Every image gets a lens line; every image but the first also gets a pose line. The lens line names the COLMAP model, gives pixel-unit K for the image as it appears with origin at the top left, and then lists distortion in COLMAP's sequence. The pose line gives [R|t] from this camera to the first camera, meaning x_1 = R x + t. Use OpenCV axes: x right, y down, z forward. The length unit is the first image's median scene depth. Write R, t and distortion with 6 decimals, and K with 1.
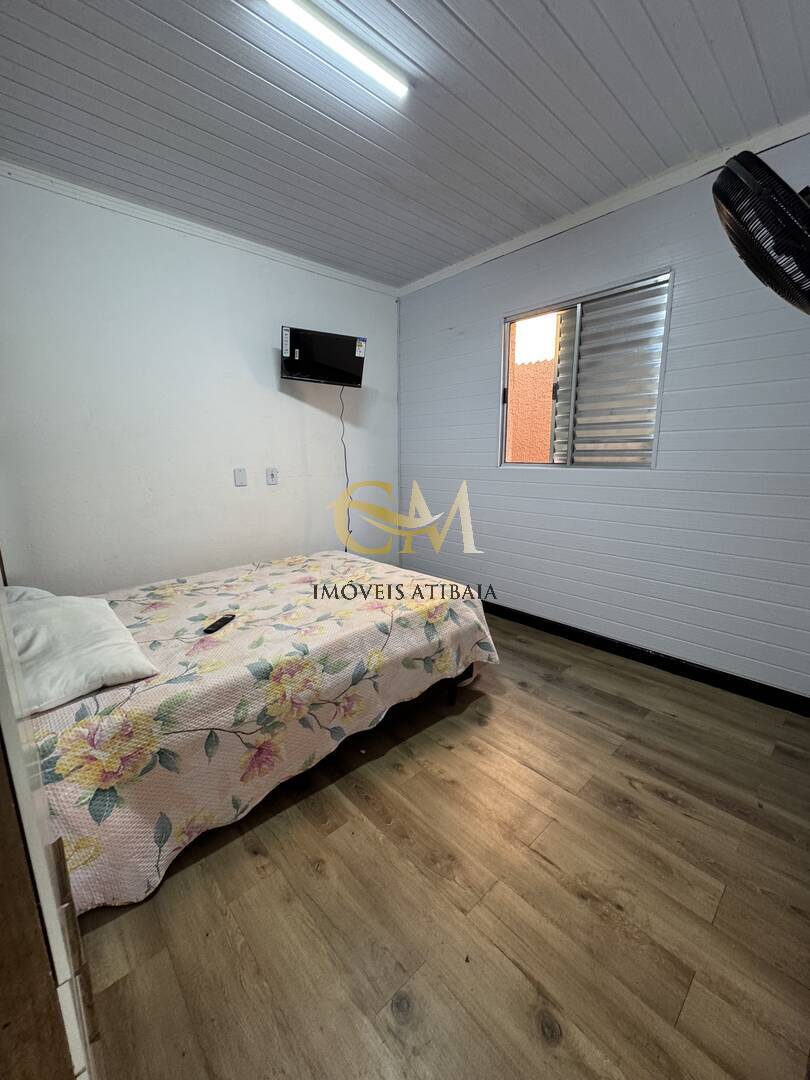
lens RADIAL K [[430.7, 0, 405.0], [0, 430.7, 540.0], [0, 0, 1]] dist [-0.003380, 0.000421]
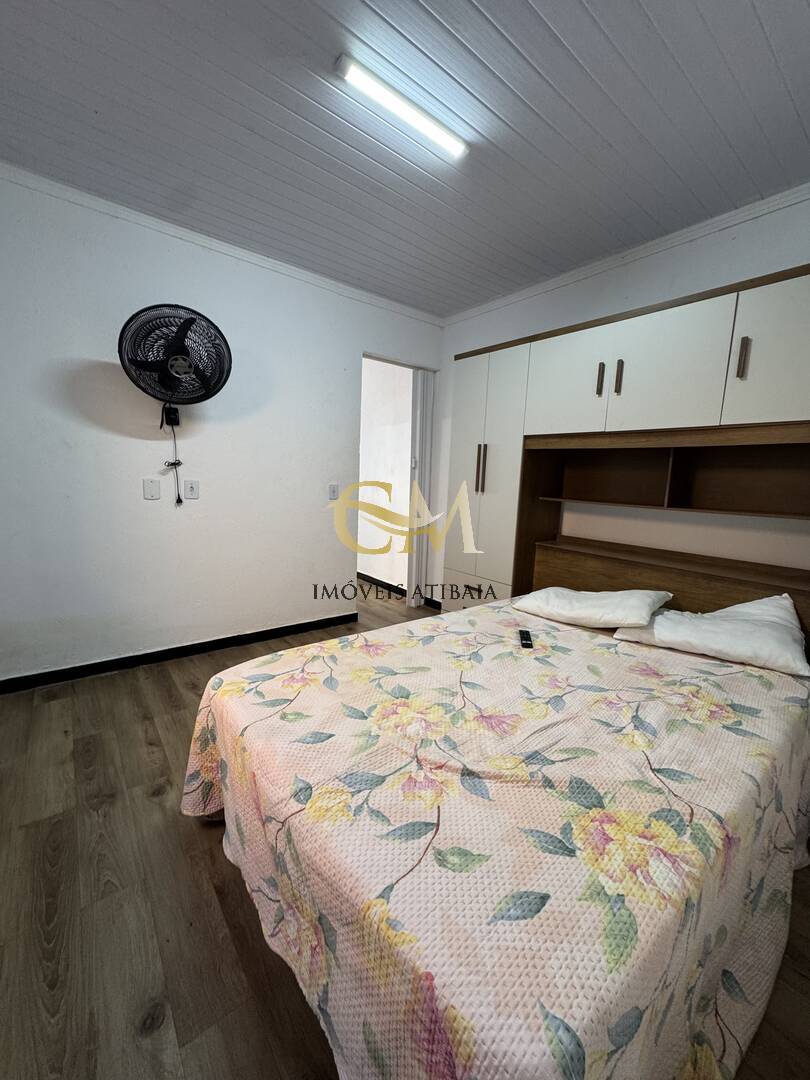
lens RADIAL K [[430.7, 0, 405.0], [0, 430.7, 540.0], [0, 0, 1]] dist [-0.003380, 0.000421]
pose [[-0.996560, -0.044640, 0.069824, -0.183391], [-0.018396, 0.940666, 0.338834, -0.341185], [-0.080807, 0.336384, -0.938251, 1.739863]]
